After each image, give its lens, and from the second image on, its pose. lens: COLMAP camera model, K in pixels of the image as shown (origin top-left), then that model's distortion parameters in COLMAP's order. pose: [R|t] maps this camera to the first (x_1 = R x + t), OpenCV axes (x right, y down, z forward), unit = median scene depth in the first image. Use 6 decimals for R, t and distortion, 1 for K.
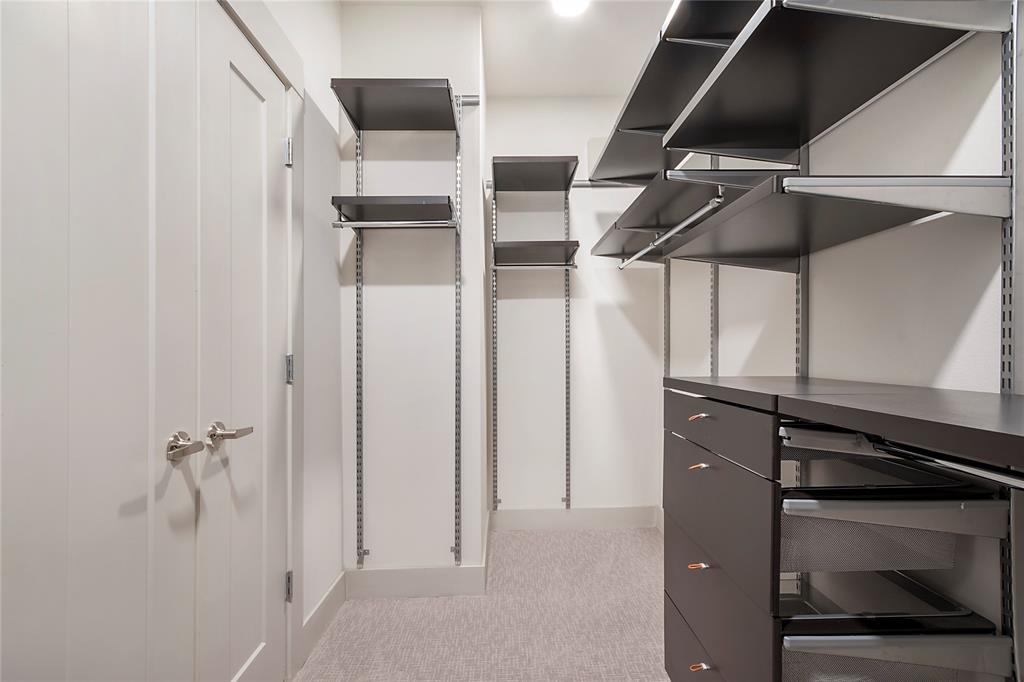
lens RADIAL K [[456.7, 0, 507.0], [0, 456.7, 346.3], [0, 0, 1]] dist [-0.008045, 0.003679]
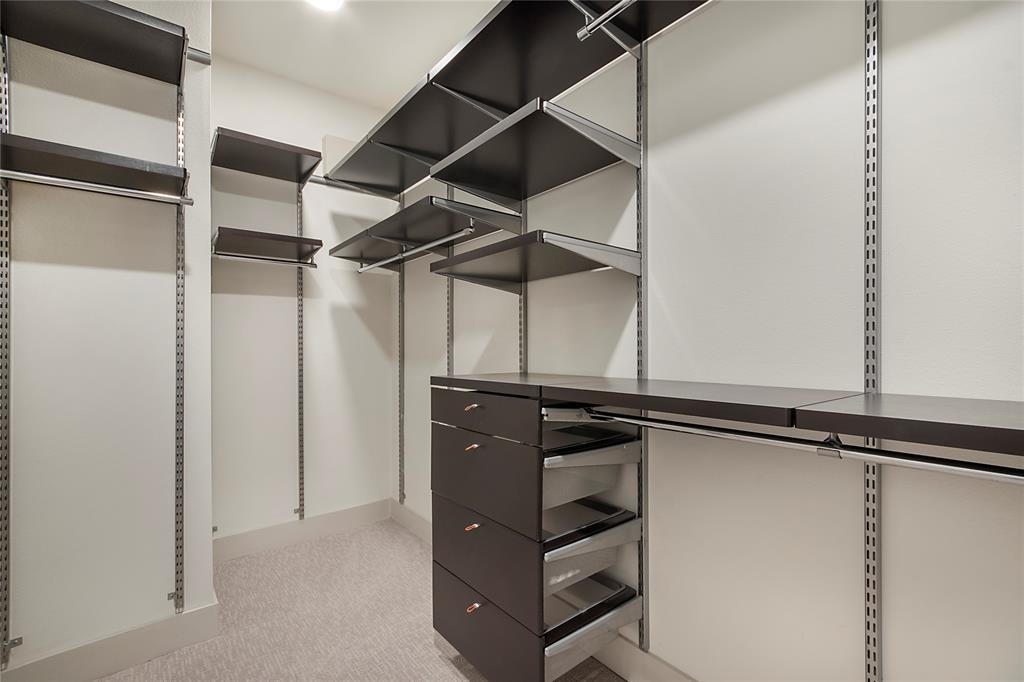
lens RADIAL K [[456.7, 0, 518.3], [0, 456.7, 349.1], [0, 0, 1]] dist [-0.008045, 0.003679]
pose [[0.780183, 0.001914, 0.625548, -0.165253], [-0.004760, 0.999985, 0.002877, -0.004989], [-0.625533, -0.005222, 0.780180, -0.030076]]
